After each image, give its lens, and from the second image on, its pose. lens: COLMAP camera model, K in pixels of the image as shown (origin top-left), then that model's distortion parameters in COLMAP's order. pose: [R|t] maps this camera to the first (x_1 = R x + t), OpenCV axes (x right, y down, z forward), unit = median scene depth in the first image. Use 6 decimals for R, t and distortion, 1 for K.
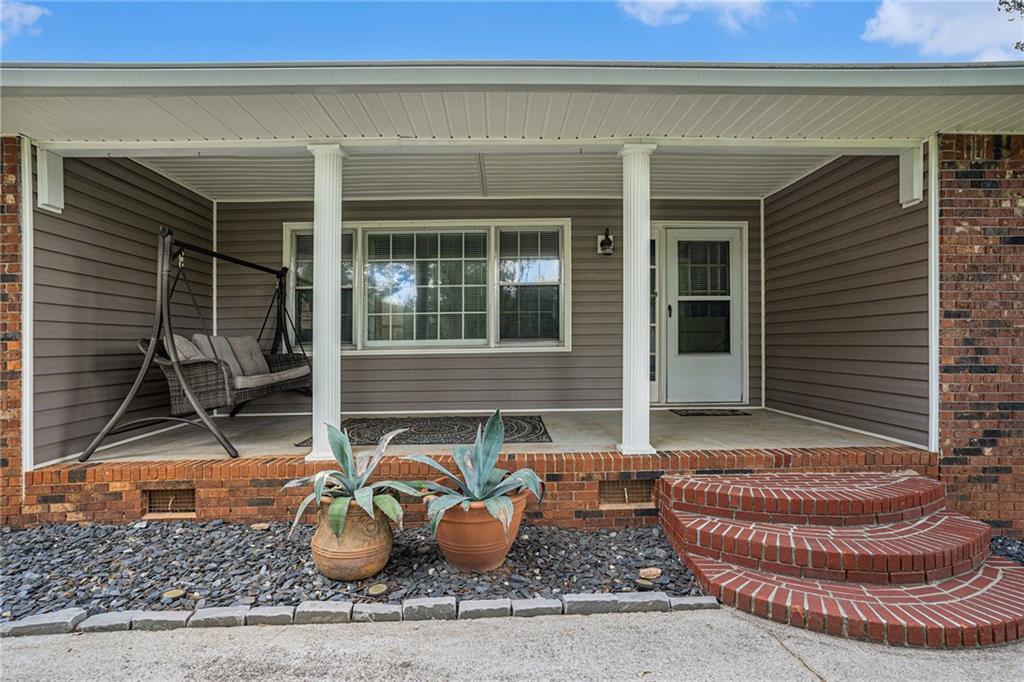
lens RADIAL K [[528.0, 0, 509.3], [0, 528.0, 341.5], [0, 0, 1]] dist [-0.043298, 0.006668]
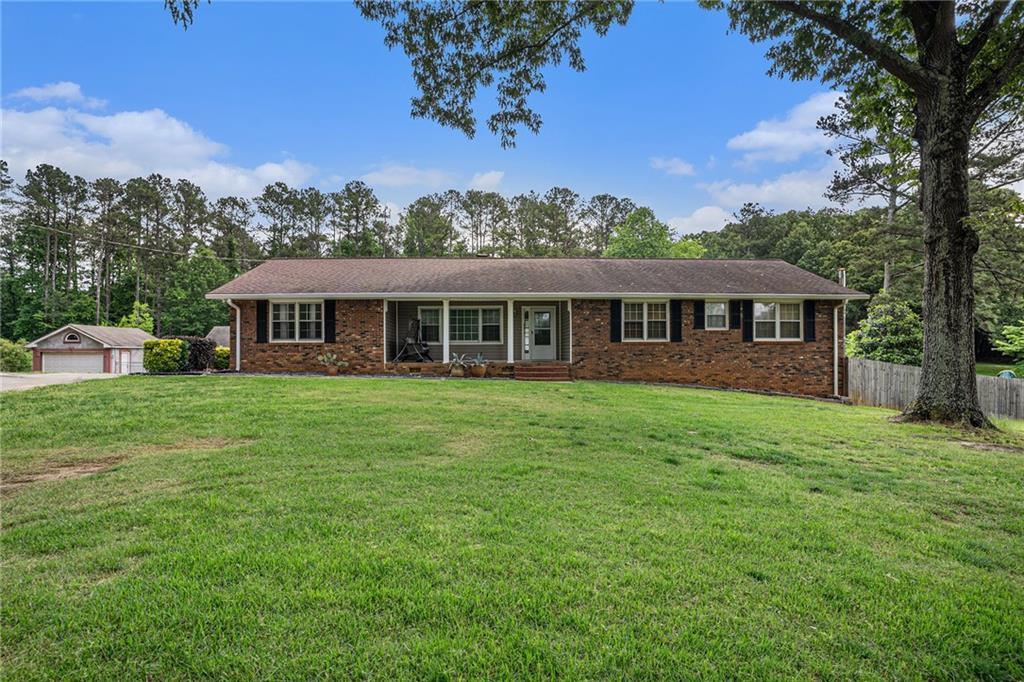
lens RADIAL K [[507.4, 0, 503.3], [0, 507.4, 358.8], [0, 0, 1]] dist [-0.057478, 0.020882]
pose [[0.999671, 0.004385, 0.025272, 0.038614], [-0.004680, 0.999921, 0.011650, 0.078926], [-0.025219, -0.011765, 0.999613, -2.407757]]
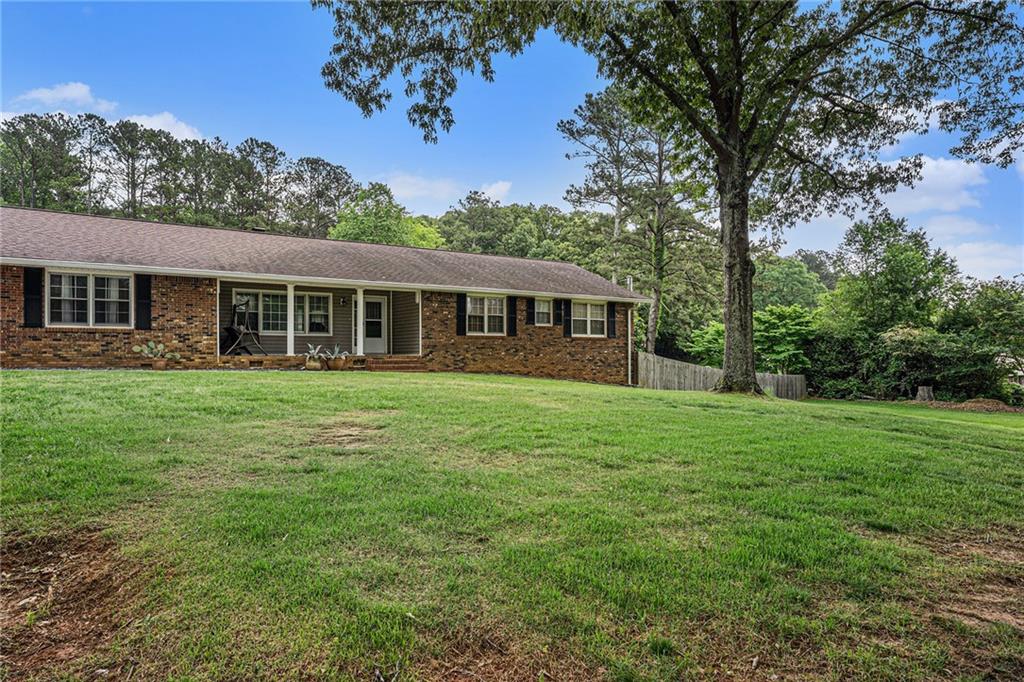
lens RADIAL K [[624.5, 0, 505.0], [0, 624.5, 360.8], [0, 0, 1]] dist [-0.023507, 0.013280]
pose [[0.843693, 0.002564, 0.536820, -1.027738], [-0.007649, 0.999944, 0.007246, 0.136056], [-0.536772, -0.010220, 0.843666, -2.732337]]
